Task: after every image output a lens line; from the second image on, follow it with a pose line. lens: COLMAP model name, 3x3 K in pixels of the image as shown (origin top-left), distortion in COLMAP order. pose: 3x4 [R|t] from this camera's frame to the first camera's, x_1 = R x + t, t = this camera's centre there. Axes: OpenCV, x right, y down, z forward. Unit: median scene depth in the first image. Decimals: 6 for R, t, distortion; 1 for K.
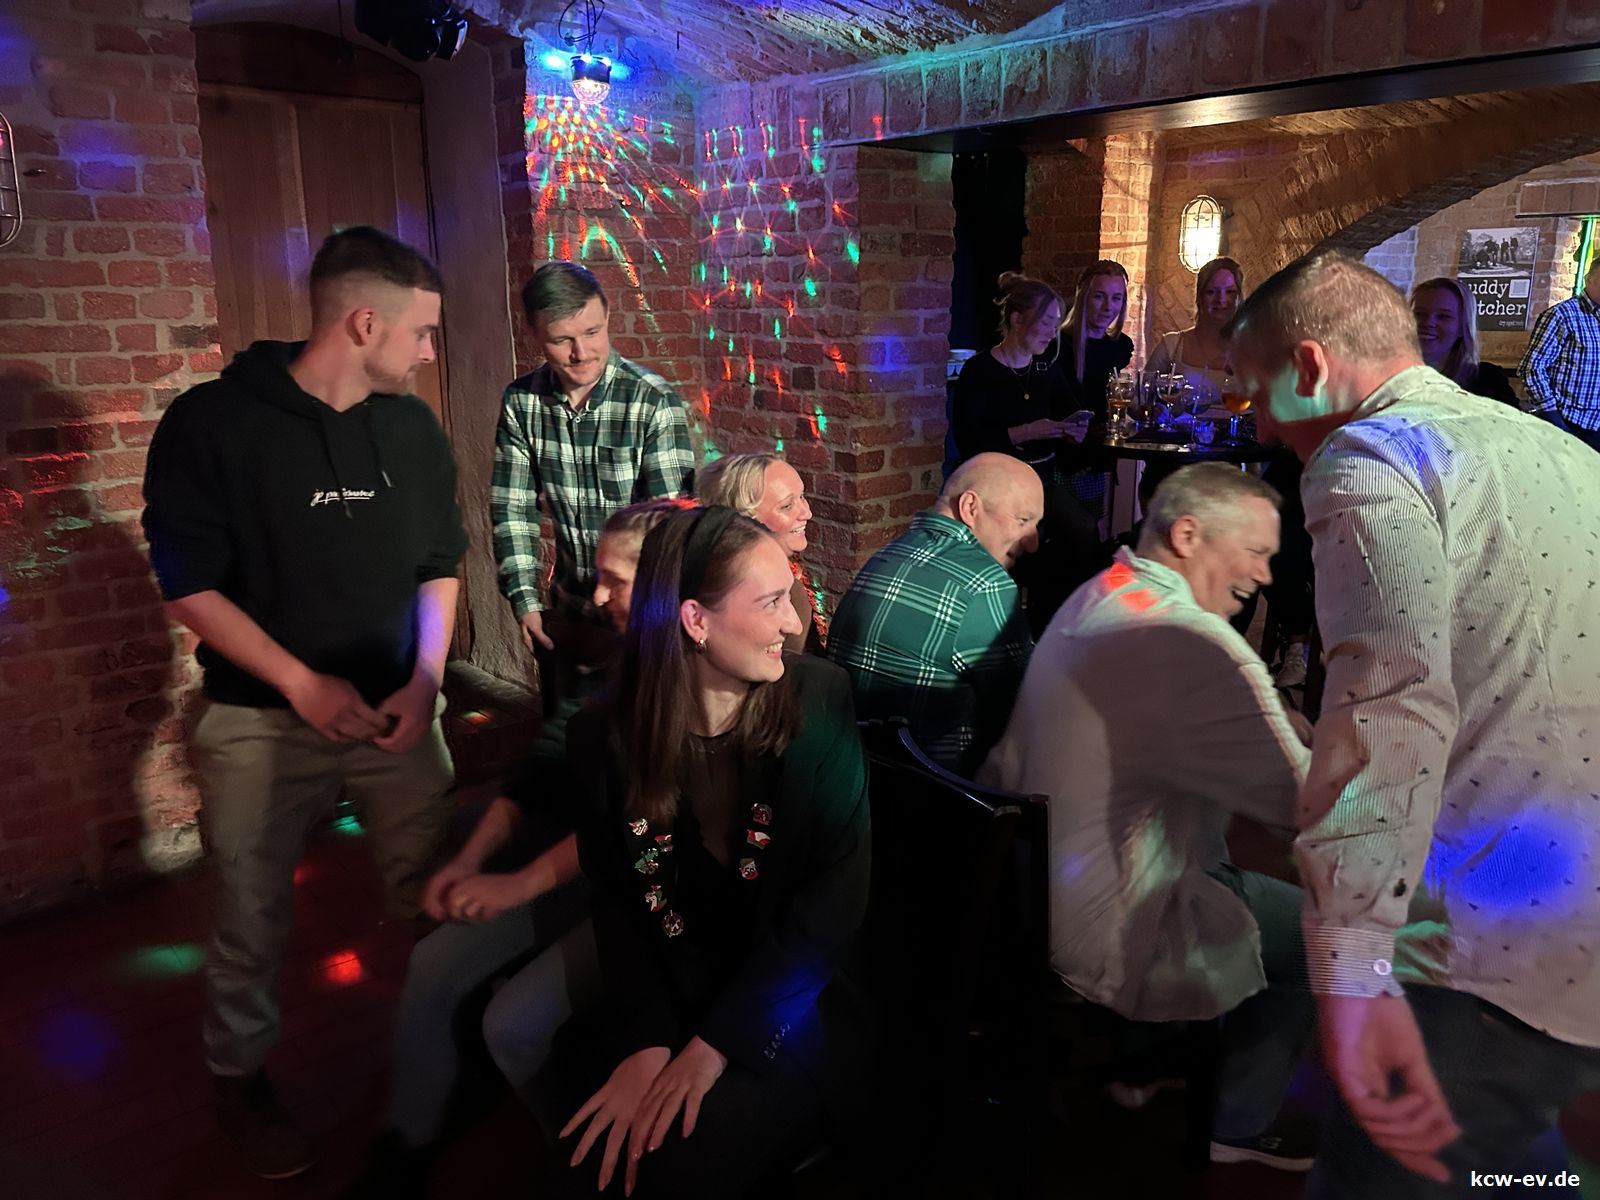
lens RADIAL K [[1209.2, 0, 793.3], [0, 1209.2, 569.6], [0, 0, 1]] dist [0.010571, -0.035561]
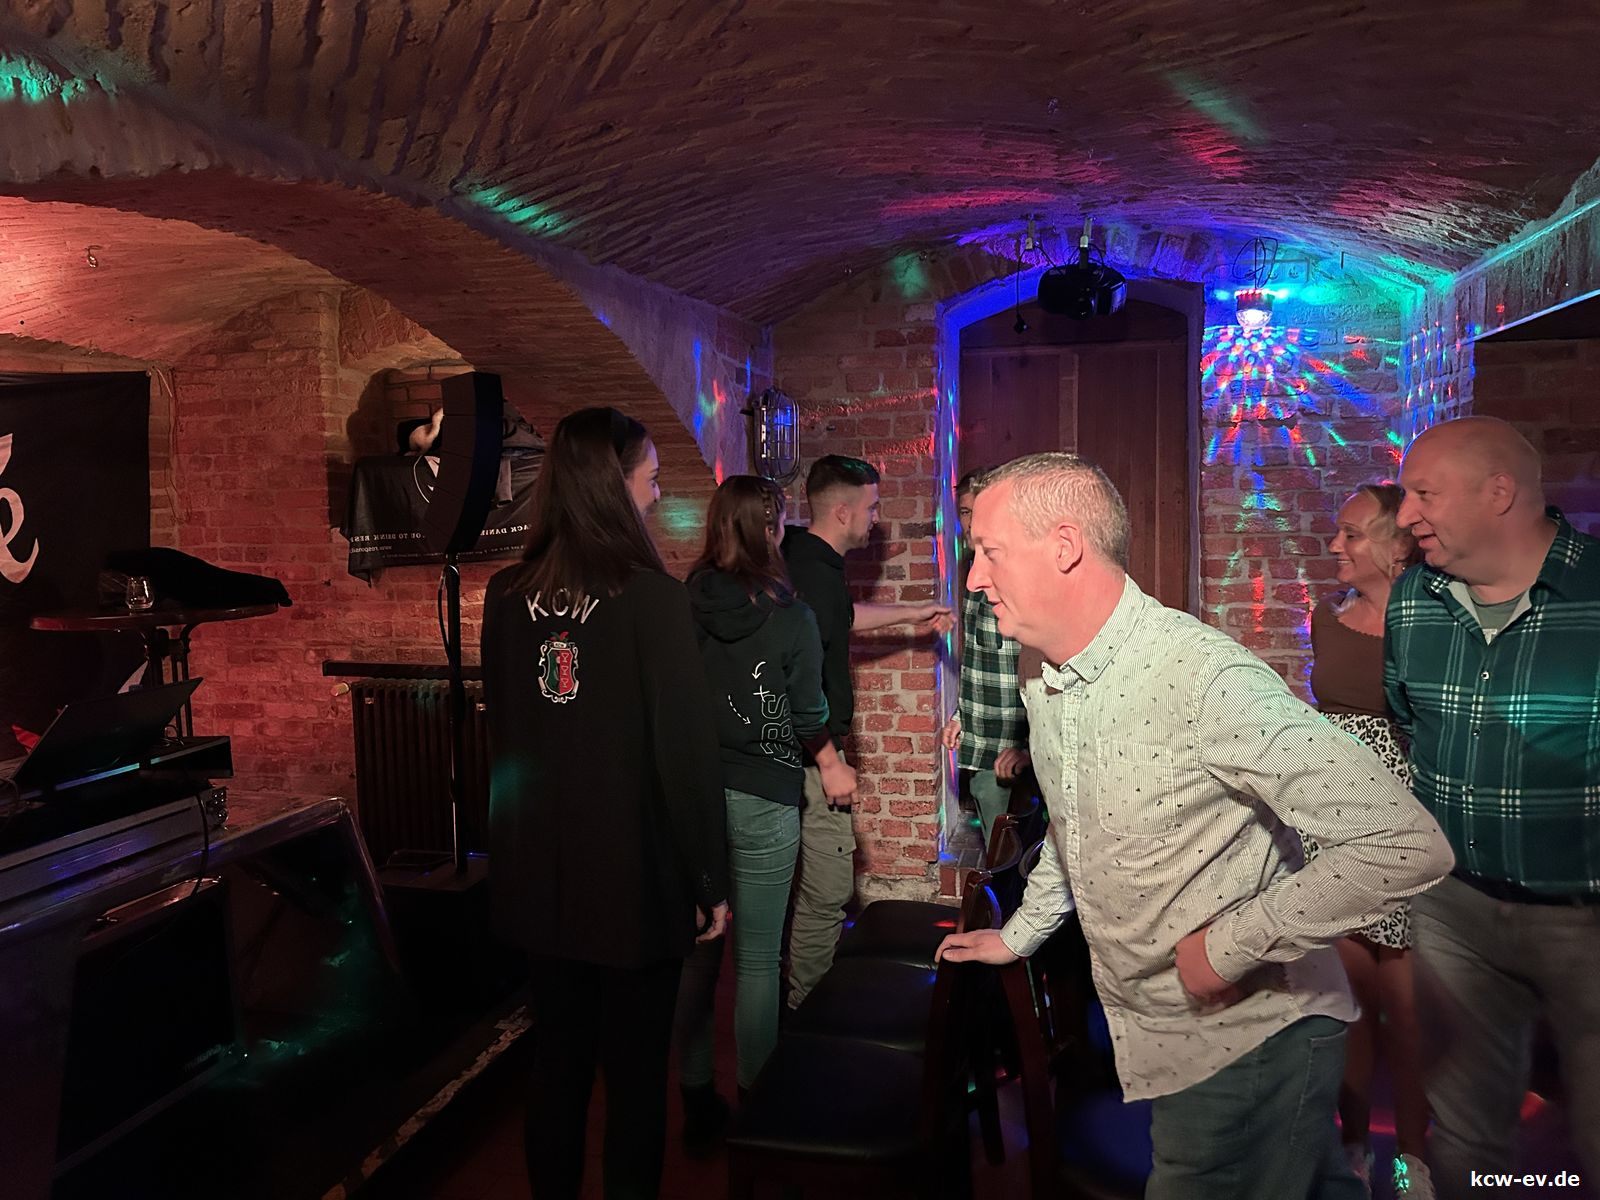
lens RADIAL K [[1209.2, 0, 793.3], [0, 1209.2, 569.6], [0, 0, 1]] dist [0.010571, -0.035561]
pose [[0.559847, 0.045190, -0.827363, 0.630968], [-0.162920, 0.985024, -0.056441, -0.045518], [0.812421, 0.166392, 0.558825, 0.093806]]
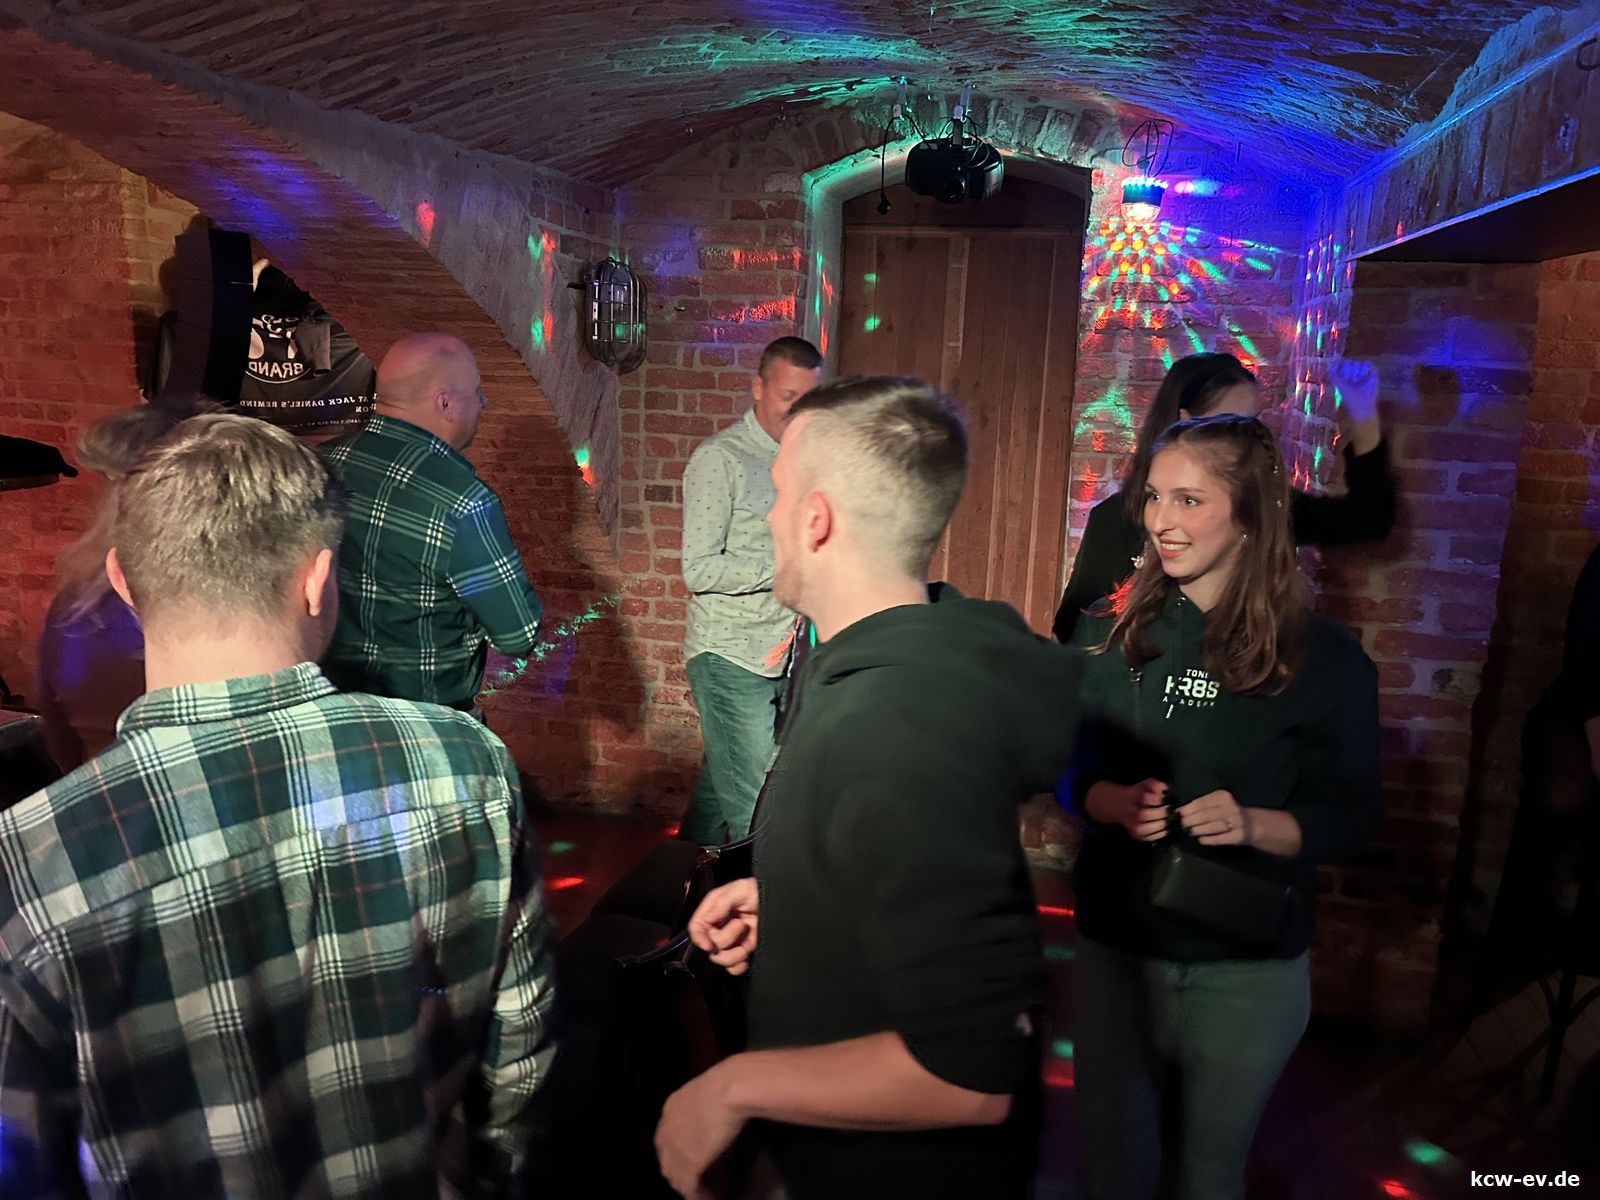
lens RADIAL K [[1226.5, 0, 803.4], [0, 1226.5, 582.7], [0, 0, 1]] dist [0.002876, -0.020333]
pose [[0.577615, 0.172588, -0.797856, 0.631251], [-0.212768, 0.975441, 0.056968, -0.120537], [0.788093, 0.136852, 0.600151, 0.271286]]
